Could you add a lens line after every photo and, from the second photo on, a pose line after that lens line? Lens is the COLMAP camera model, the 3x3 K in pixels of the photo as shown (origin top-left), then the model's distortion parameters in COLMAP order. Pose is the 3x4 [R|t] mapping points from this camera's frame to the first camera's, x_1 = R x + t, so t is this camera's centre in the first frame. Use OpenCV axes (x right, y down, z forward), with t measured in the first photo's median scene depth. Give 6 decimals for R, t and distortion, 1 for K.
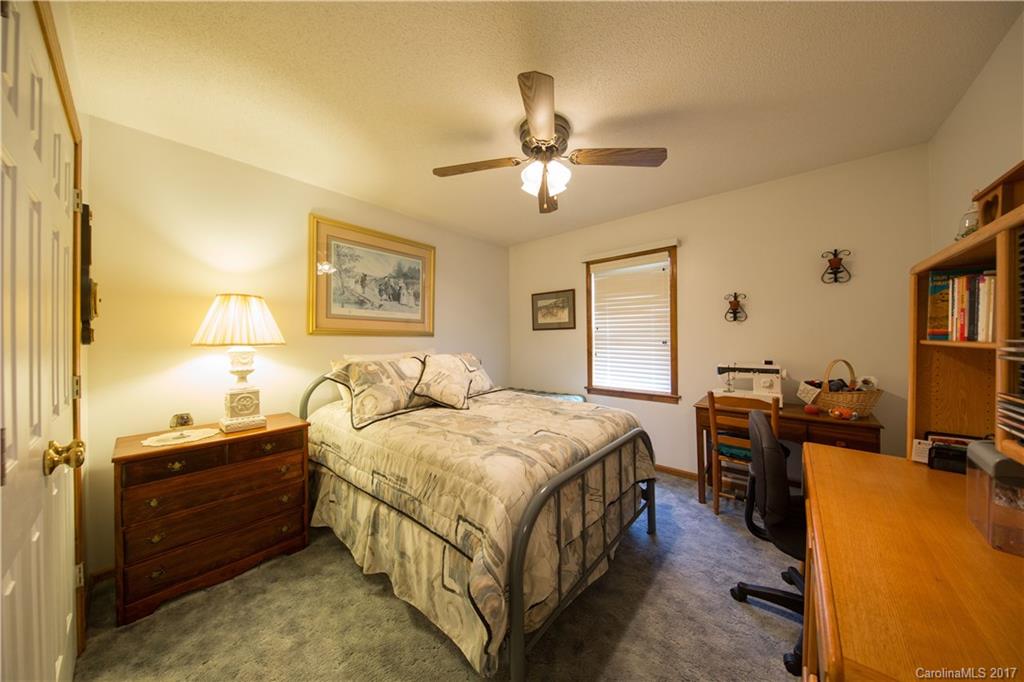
lens RADIAL K [[327.6, 0, 510.9], [0, 327.6, 335.8], [0, 0, 1]] dist [-0.000745, -0.000048]
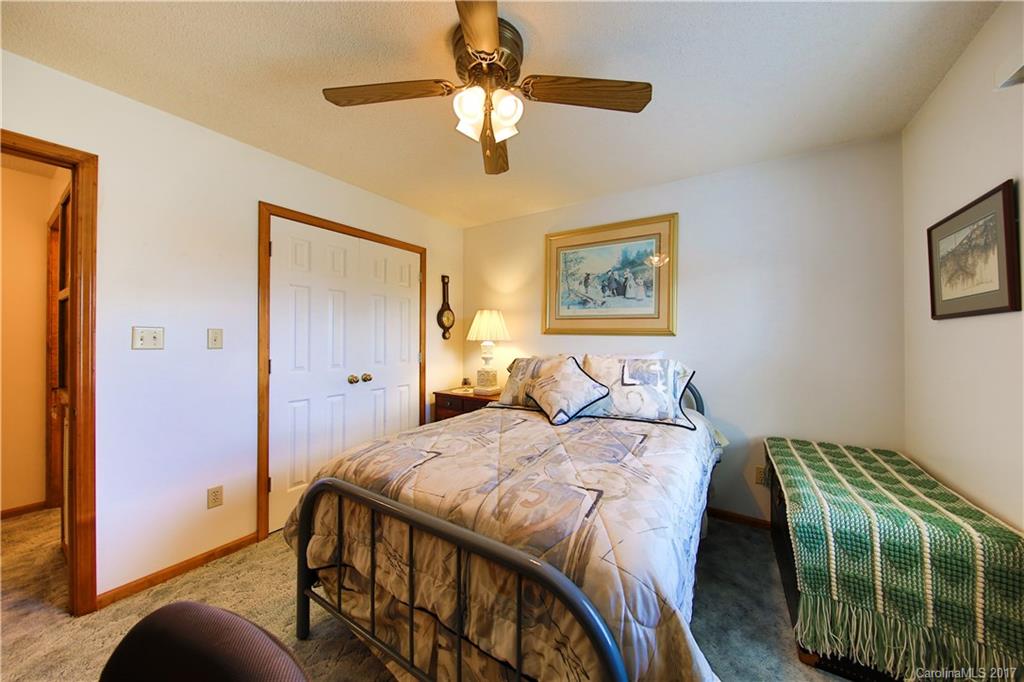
lens RADIAL K [[341.0, 0, 518.2], [0, 341.0, 336.1], [0, 0, 1]] dist [0.000501, -0.000080]
pose [[0.136517, 0.006199, -0.990618, 0.553326], [0.007573, 0.999945, 0.007301, -0.004599], [0.990609, -0.008498, 0.136462, 0.624171]]
